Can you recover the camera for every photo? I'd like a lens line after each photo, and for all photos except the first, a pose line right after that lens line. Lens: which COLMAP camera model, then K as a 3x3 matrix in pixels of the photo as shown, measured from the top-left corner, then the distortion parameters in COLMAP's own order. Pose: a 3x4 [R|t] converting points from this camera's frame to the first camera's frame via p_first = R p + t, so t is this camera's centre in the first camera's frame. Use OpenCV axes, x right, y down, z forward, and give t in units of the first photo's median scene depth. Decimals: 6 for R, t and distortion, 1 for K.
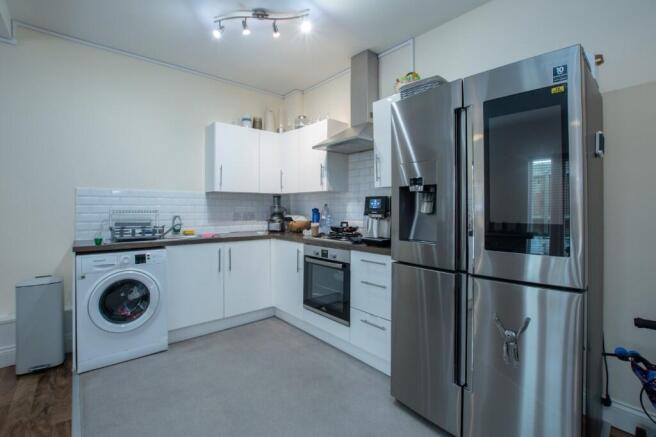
lens RADIAL K [[293.5, 0, 327.7], [0, 293.5, 206.9], [0, 0, 1]] dist [-0.021851, 0.000469]
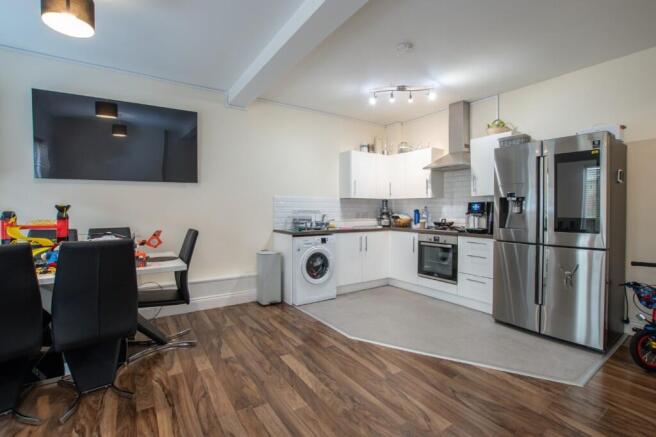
lens RADIAL K [[291.2, 0, 332.2], [0, 291.2, 212.1], [0, 0, 1]] dist [-0.026889, 0.005505]
pose [[0.993961, 0.003013, -0.109697, -0.380057], [-0.001302, 0.999876, 0.015671, -0.005690], [0.109730, -0.015434, 0.993842, -0.558416]]
